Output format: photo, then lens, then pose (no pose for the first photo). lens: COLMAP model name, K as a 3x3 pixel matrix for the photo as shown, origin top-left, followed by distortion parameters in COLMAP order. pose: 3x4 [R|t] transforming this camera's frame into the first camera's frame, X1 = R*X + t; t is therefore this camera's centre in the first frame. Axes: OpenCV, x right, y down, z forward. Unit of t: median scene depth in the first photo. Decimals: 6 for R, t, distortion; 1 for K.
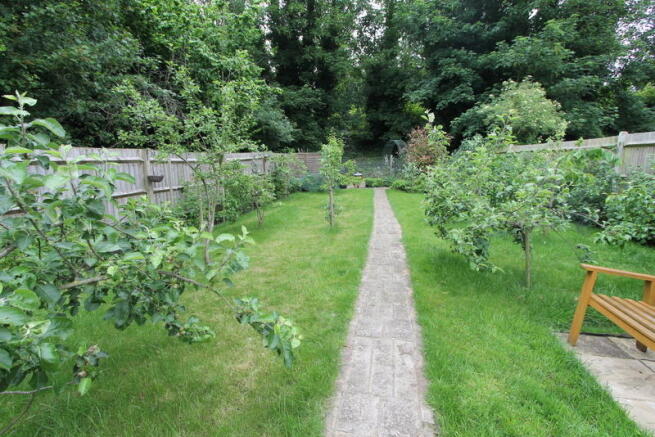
lens RADIAL K [[305.8, 0, 327.5], [0, 305.8, 218.5], [0, 0, 1]] dist [-0.013132, 0.000236]
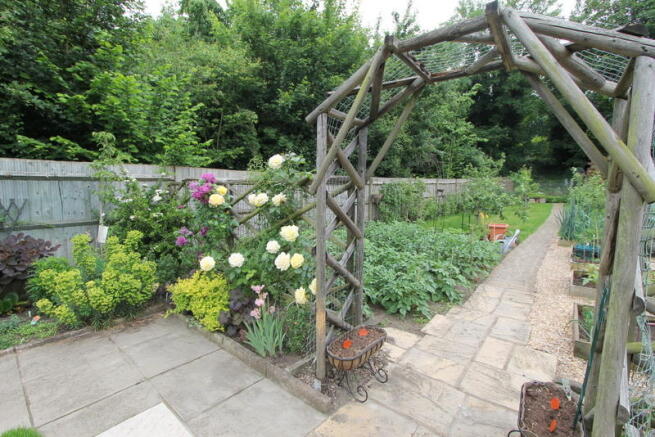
lens RADIAL K [[305.8, 0, 327.5], [0, 305.8, 218.5], [0, 0, 1]] dist [-0.013132, 0.000236]
pose [[0.875818, 0.058800, -0.479046, -0.054904], [-0.089752, 0.995080, -0.041949, 0.084109], [0.474222, 0.079735, 0.876787, -0.474433]]
